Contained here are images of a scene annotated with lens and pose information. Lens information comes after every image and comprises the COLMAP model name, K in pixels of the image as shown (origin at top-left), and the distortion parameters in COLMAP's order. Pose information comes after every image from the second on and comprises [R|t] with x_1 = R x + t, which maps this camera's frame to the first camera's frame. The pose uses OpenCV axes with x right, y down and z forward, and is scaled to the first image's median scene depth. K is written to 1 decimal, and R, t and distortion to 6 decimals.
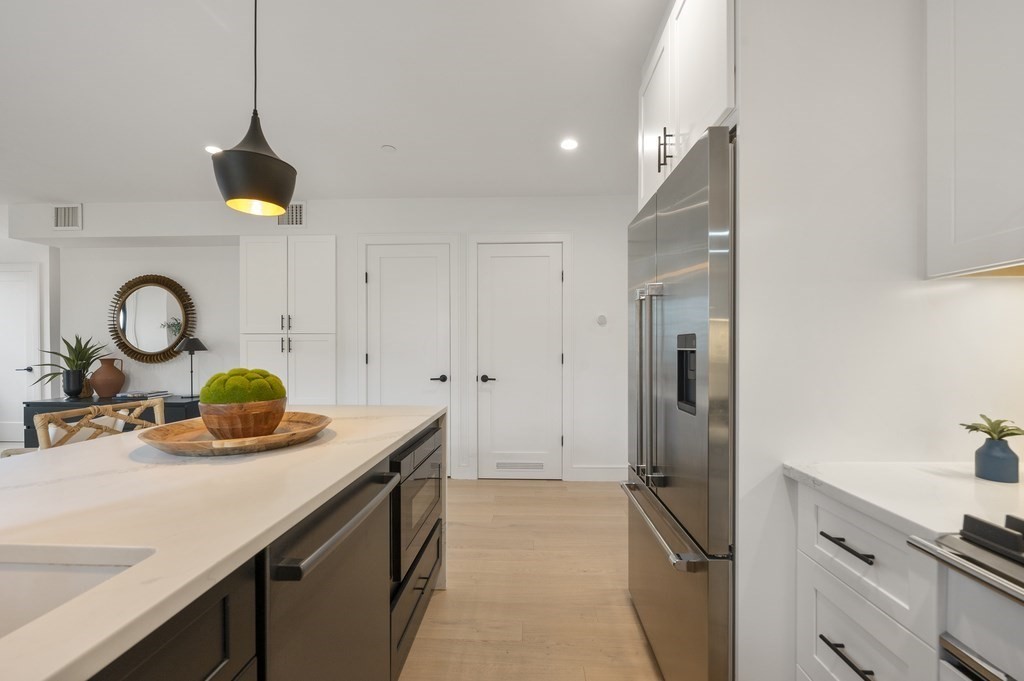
lens RADIAL K [[412.8, 0, 514.8], [0, 412.8, 351.7], [0, 0, 1]] dist [-0.003302, 0.000770]
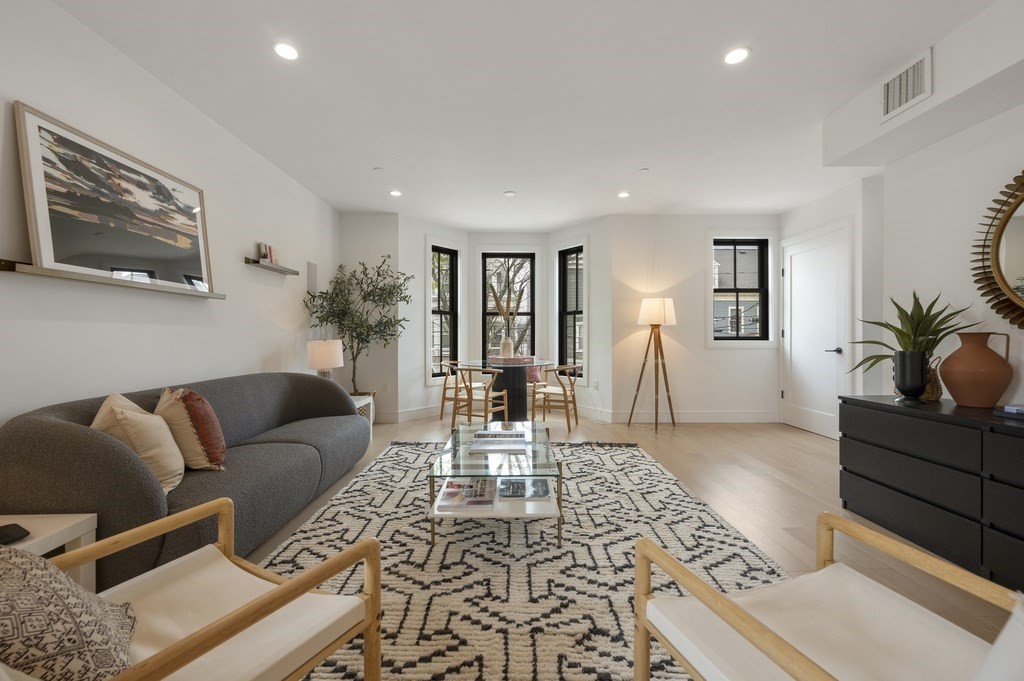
lens RADIAL K [[412.8, 0, 509.2], [0, 412.8, 336.1], [0, 0, 1]] dist [-0.003302, 0.000770]
pose [[0.044737, -0.001738, -0.998997, -1.259807], [-0.011736, 0.999929, -0.002265, 0.074694], [0.998930, 0.011826, 0.044713, 0.994201]]
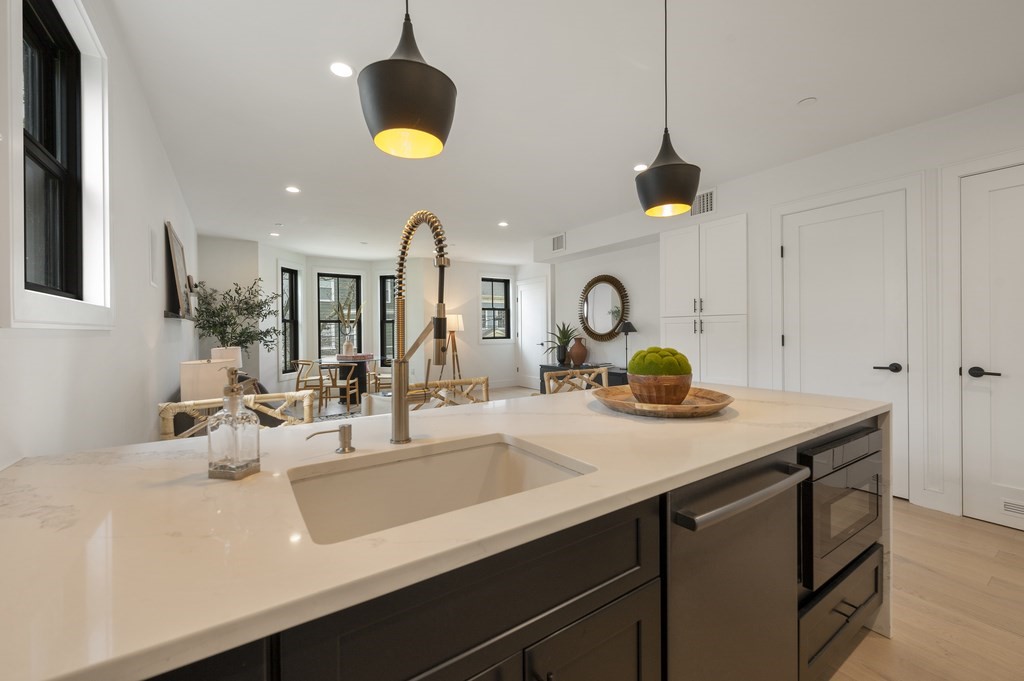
lens RADIAL K [[412.8, 0, 511.3], [0, 412.8, 333.2], [0, 0, 1]] dist [-0.003302, 0.000770]
pose [[0.587804, 0.000105, -0.809003, 0.059299], [0.000881, 0.999999, 0.000770, -0.001110], [0.809003, -0.001166, 0.587804, -0.049619]]
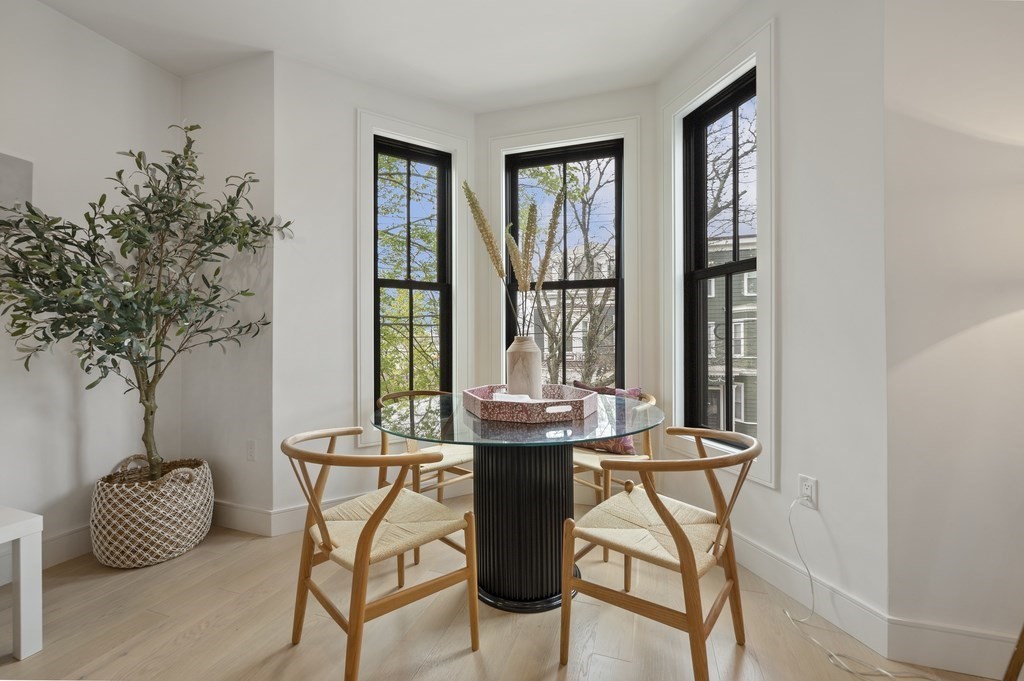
lens RADIAL K [[412.8, 0, 510.5], [0, 412.8, 337.3], [0, 0, 1]] dist [-0.003302, 0.000770]
pose [[-0.277023, -0.002830, -0.960859, -3.307110], [-0.007113, 0.999974, -0.000895, 0.081996], [0.960837, 0.006586, -0.277036, 1.406059]]
